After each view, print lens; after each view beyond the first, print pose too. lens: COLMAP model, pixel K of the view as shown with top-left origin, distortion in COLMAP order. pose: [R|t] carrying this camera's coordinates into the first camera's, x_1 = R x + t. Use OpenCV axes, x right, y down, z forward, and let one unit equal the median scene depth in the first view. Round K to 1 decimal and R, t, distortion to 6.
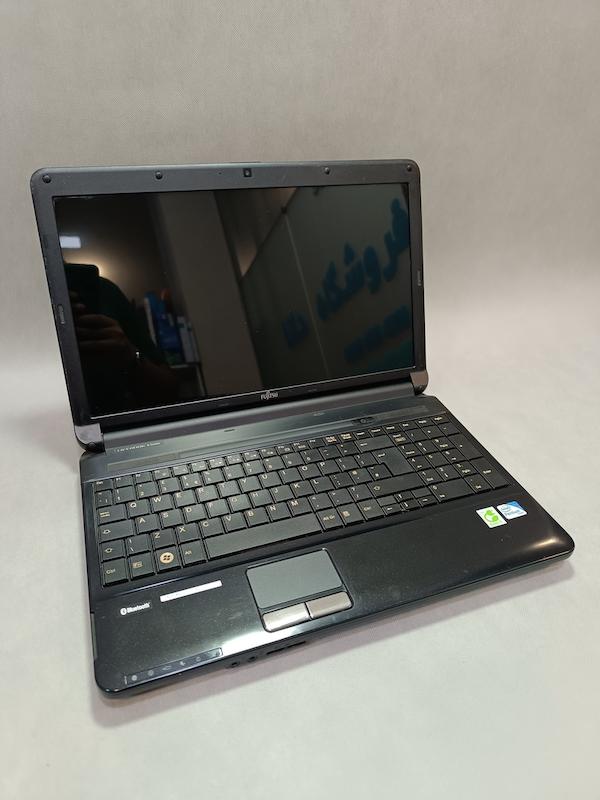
lens RADIAL K [[560.1, 0, 291.9], [0, 560.1, 393.4], [0, 0, 1]] dist [0.027120, -0.050696]
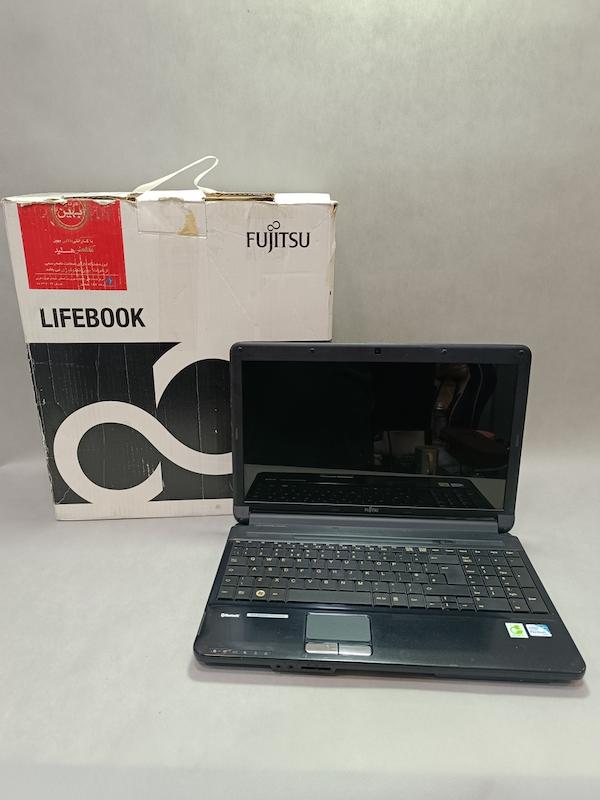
lens RADIAL K [[560.1, 0, 289.7], [0, 560.1, 406.3], [0, 0, 1]] dist [0.027120, -0.050696]
pose [[0.907833, 0.085160, -0.410593, 0.348925], [-0.189327, 0.956920, -0.220136, 0.113104], [0.374158, 0.277583, 0.884847, -0.348687]]
